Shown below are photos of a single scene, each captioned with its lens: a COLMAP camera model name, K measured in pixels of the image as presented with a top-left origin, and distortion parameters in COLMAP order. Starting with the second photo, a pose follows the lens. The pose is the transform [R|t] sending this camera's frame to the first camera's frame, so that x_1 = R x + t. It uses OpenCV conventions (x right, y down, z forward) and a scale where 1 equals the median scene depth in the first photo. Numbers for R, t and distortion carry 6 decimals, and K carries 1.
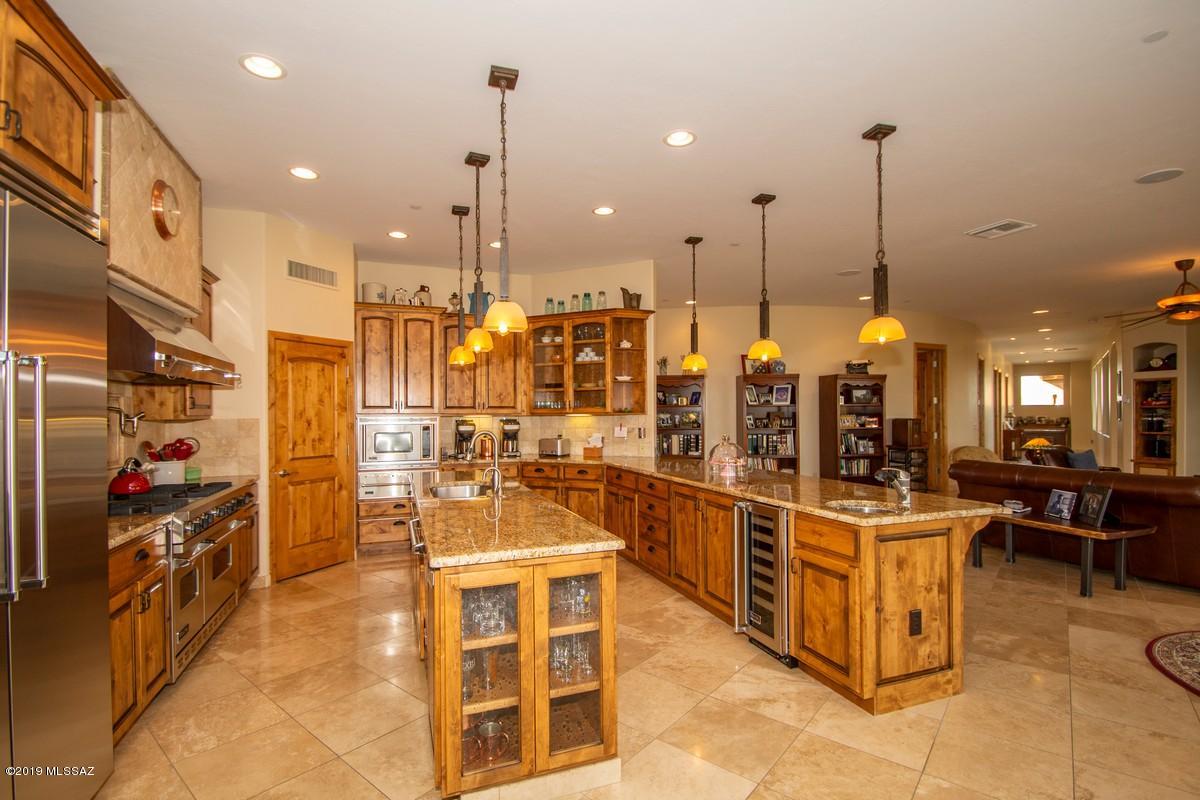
lens RADIAL K [[557.6, 0, 594.0], [0, 557.6, 407.8], [0, 0, 1]] dist [-0.000205, -0.000112]
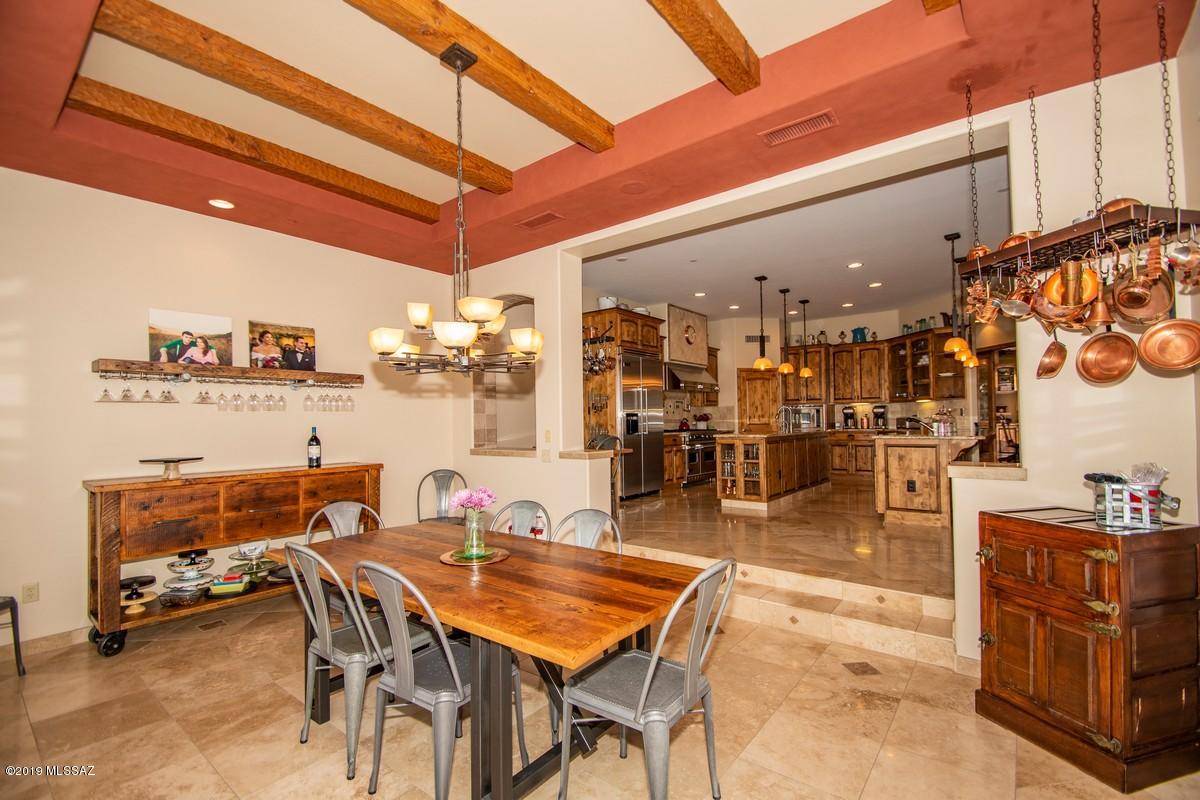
lens RADIAL K [[524.8, 0, 598.0], [0, 524.8, 410.3], [0, 0, 1]] dist [0.018390, -0.019168]
pose [[0.522701, -0.019034, -0.852304, 0.898857], [0.016401, 0.999790, -0.012269, 0.050742], [0.852358, -0.007565, 0.522903, -0.589712]]
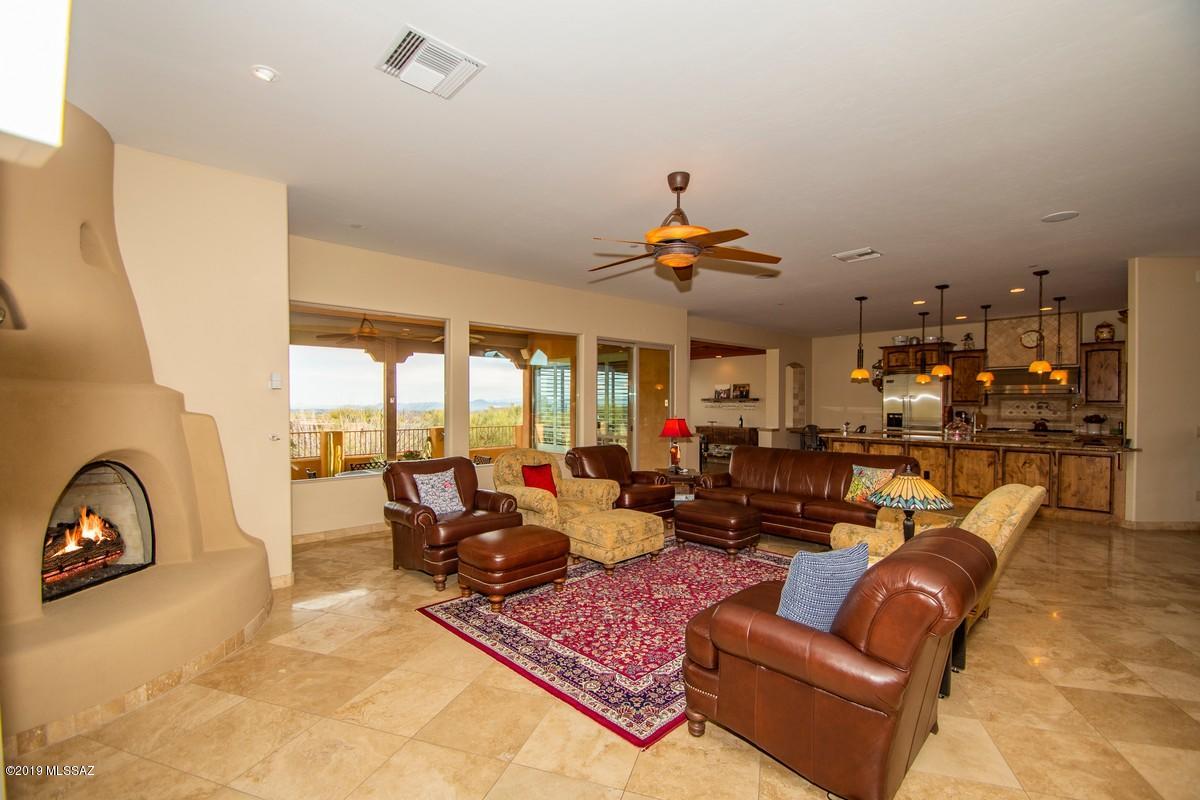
lens RADIAL K [[524.8, 0, 598.0], [0, 524.8, 410.3], [0, 0, 1]] dist [0.018390, -0.019168]
pose [[-0.929033, 0.011611, -0.369815, 1.697974], [0.008169, 0.999908, 0.010871, -0.005270], [0.369907, 0.007078, -0.929042, 1.868261]]
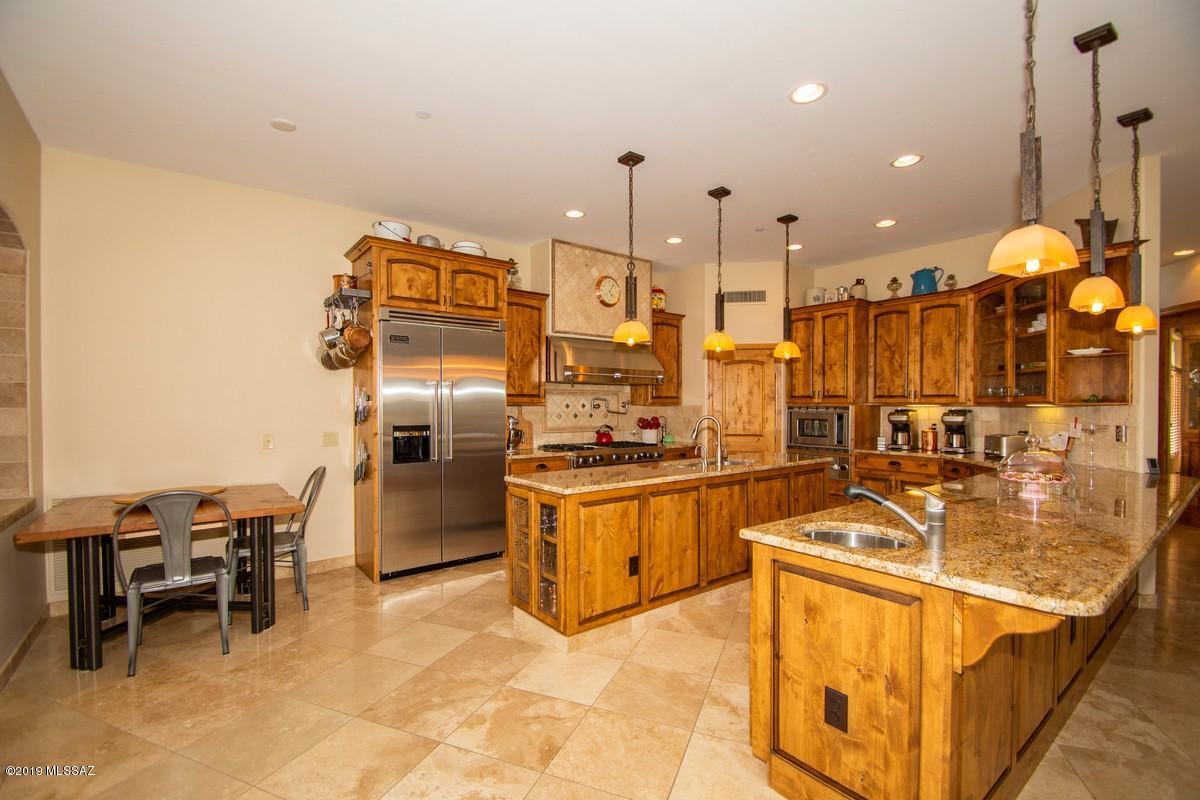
lens RADIAL K [[524.8, 0, 598.0], [0, 524.8, 410.3], [0, 0, 1]] dist [0.018390, -0.019168]
pose [[0.307100, 0.016086, -0.951541, 0.579946], [0.005803, 0.999807, 0.018775, 0.004126], [0.951660, -0.011288, 0.306947, 0.281960]]
